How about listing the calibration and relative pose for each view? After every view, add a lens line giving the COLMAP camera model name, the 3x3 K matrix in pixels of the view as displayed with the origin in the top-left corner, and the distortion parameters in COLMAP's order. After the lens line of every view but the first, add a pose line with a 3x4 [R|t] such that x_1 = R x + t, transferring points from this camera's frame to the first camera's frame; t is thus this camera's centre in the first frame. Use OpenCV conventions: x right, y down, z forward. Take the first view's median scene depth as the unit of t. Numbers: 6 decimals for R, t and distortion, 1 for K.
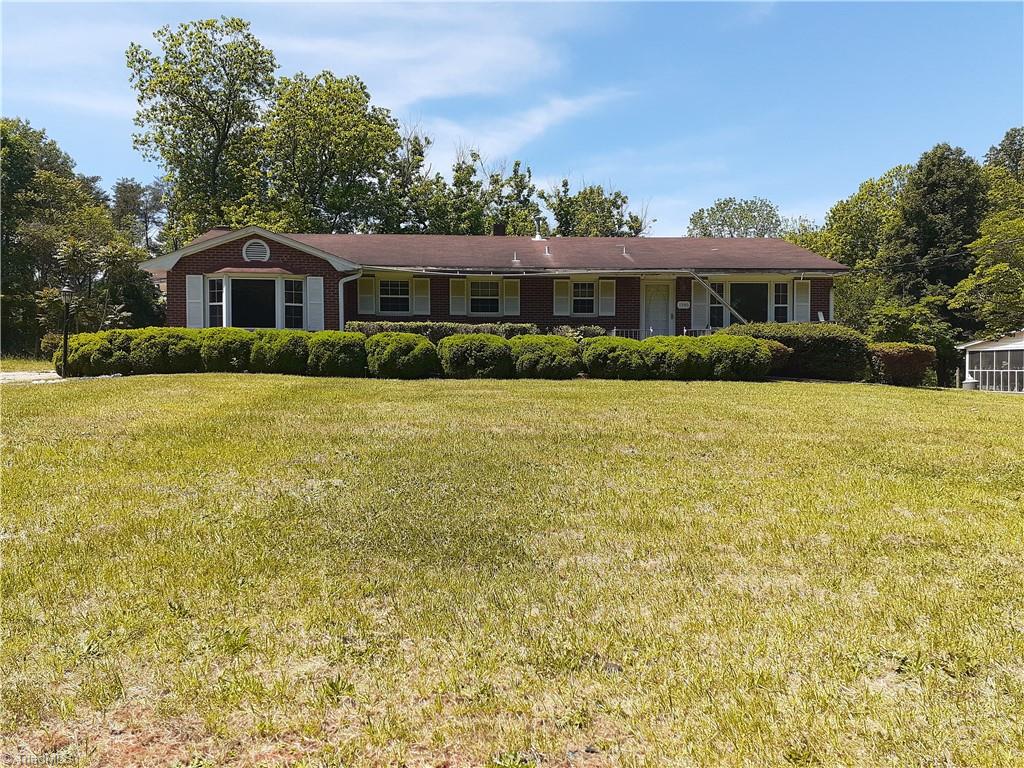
lens RADIAL K [[821.6, 0, 511.5], [0, 821.6, 395.5], [0, 0, 1]] dist [0.136230, -0.246586]
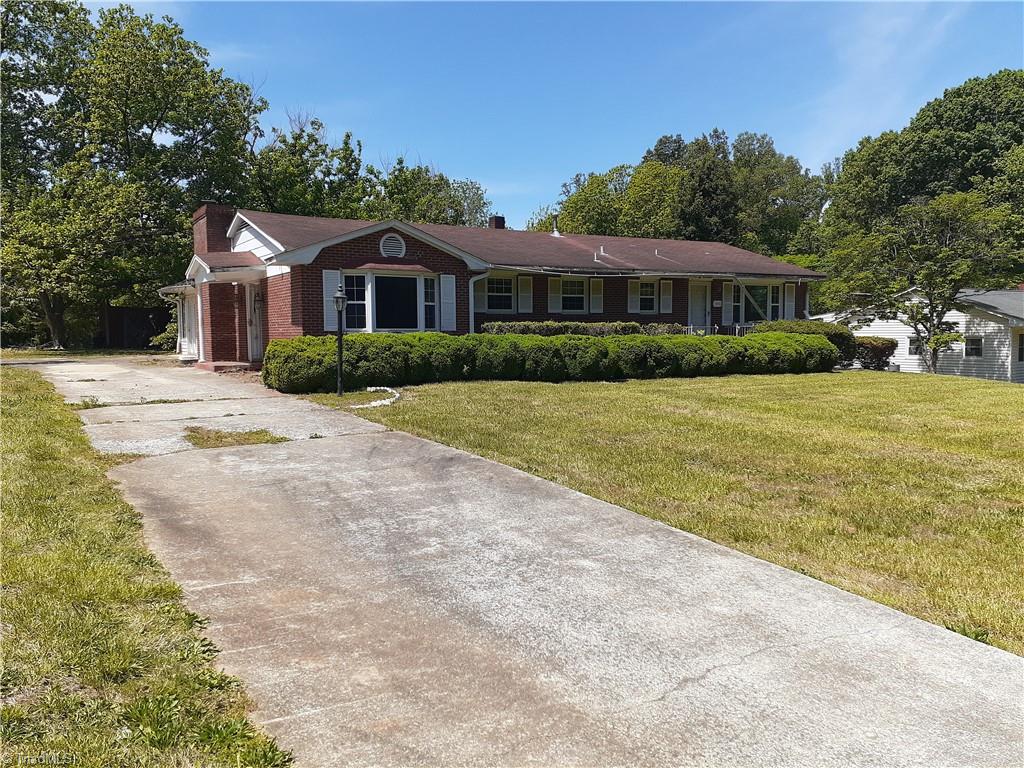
lens RADIAL K [[821.6, 0, 511.5], [0, 821.6, 395.5], [0, 0, 1]] dist [0.136230, -0.246586]
pose [[0.899224, -0.039668, 0.435687, -0.597646], [0.022067, 0.998726, 0.045388, -0.044474], [-0.436932, -0.031199, 0.898953, 0.098287]]
